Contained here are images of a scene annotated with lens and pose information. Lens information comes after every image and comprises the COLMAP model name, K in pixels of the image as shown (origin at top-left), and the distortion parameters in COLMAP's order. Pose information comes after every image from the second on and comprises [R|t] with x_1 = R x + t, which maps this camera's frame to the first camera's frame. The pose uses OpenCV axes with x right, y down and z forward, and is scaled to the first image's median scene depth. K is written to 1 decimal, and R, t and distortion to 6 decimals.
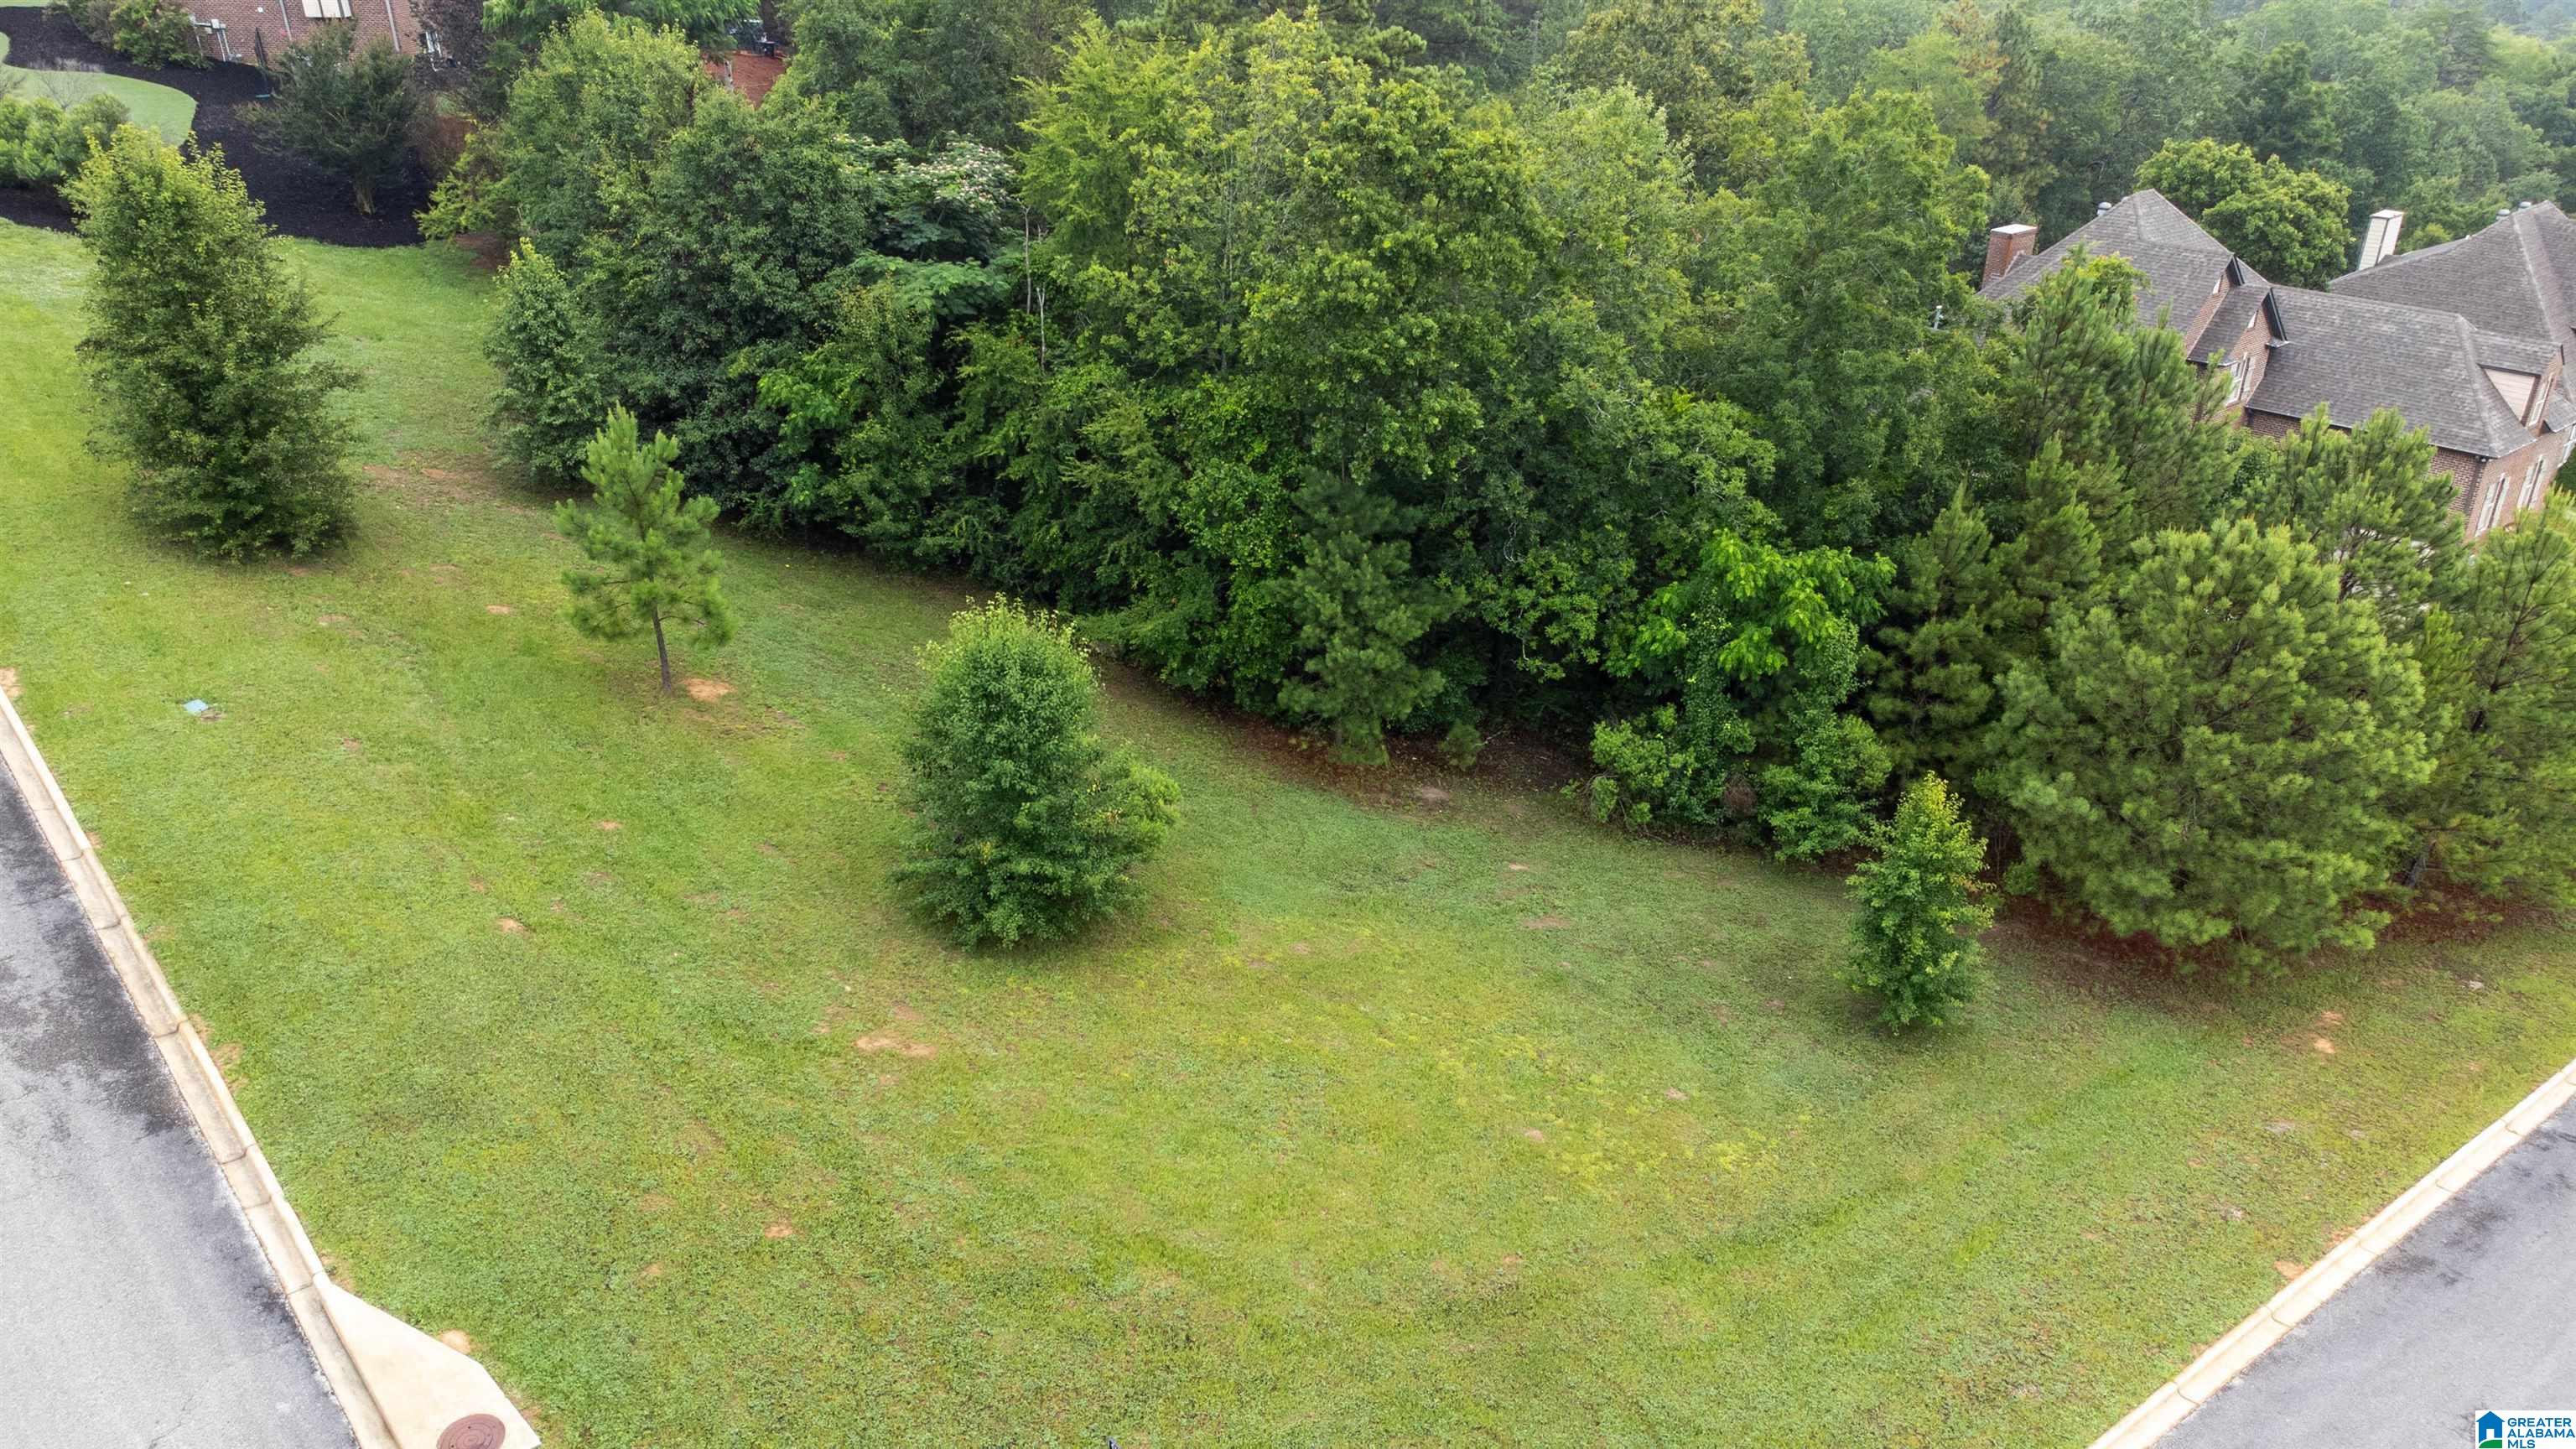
lens RADIAL K [[1952.4, 0, 1280.5], [0, 1952.4, 732.5], [0, 0, 1]] dist [0.039855, 0.036332]
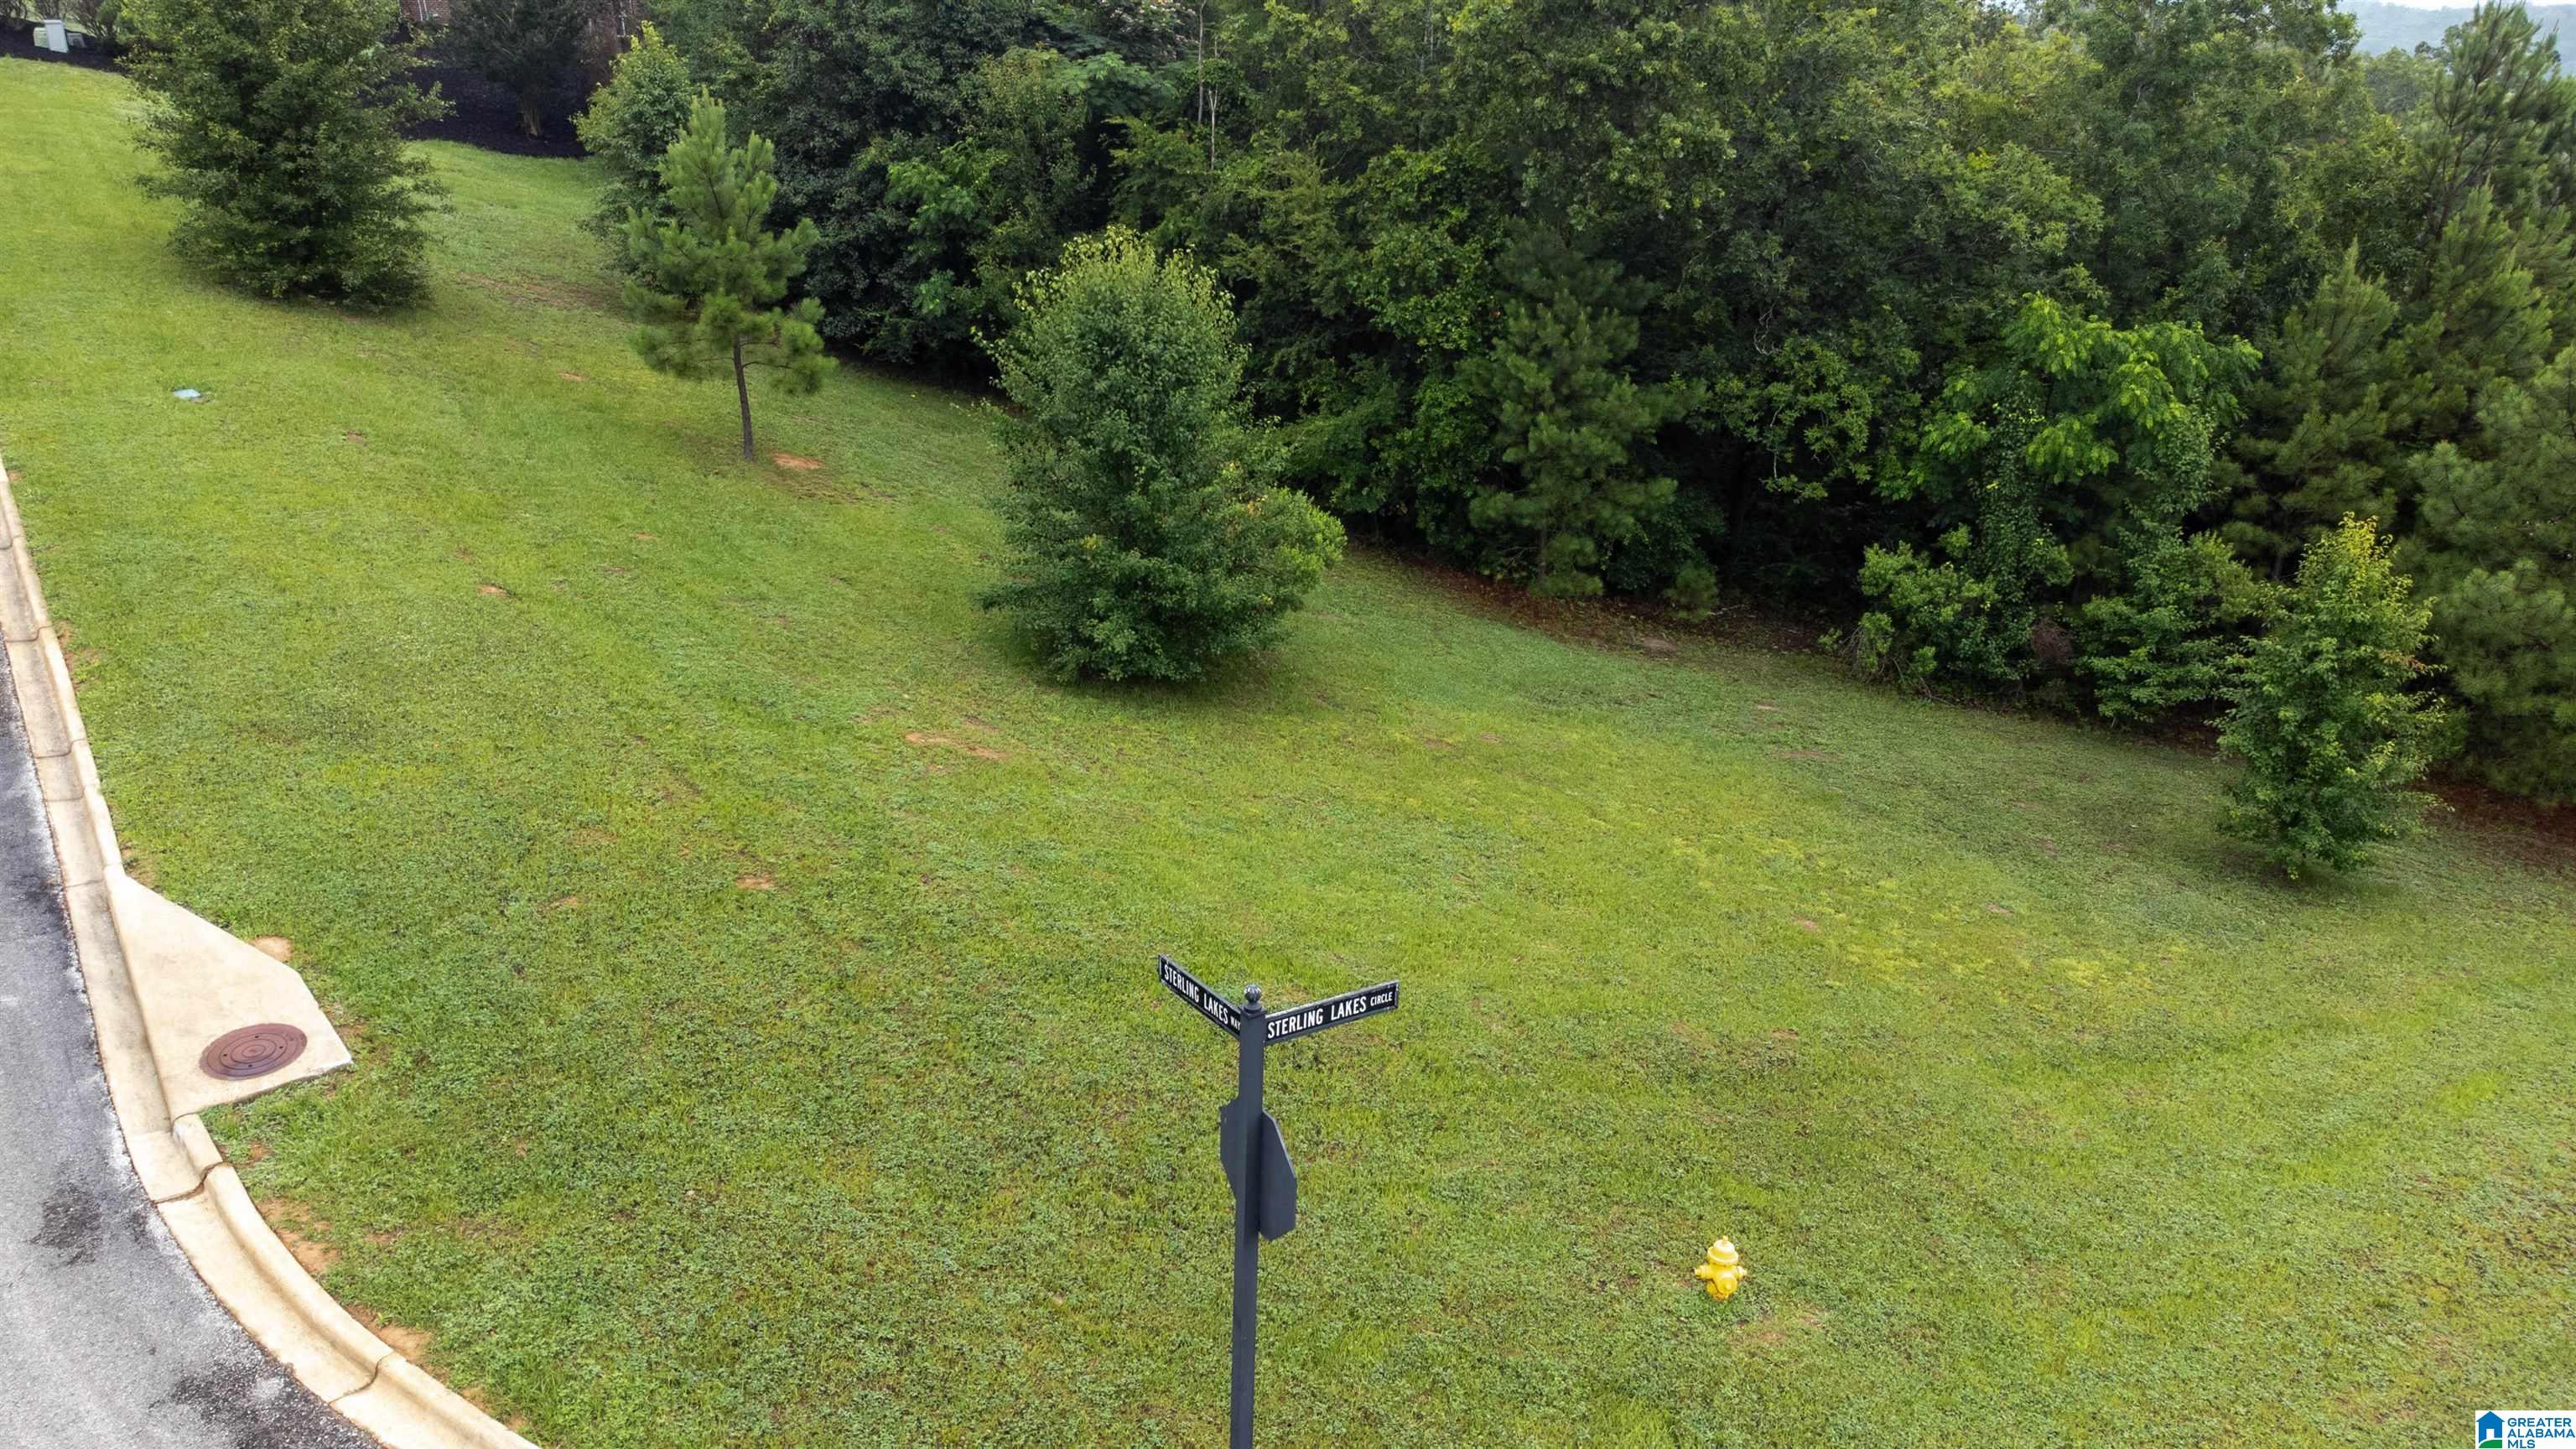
lens RADIAL K [[1952.4, 0, 1273.1], [0, 1952.4, 724.0], [0, 0, 1]] dist [0.039855, 0.036332]
pose [[0.994358, 0.031074, -0.101427, 0.002869], [-0.040287, 0.995118, -0.090095, 0.181138], [0.098133, 0.093673, 0.990755, 0.217115]]
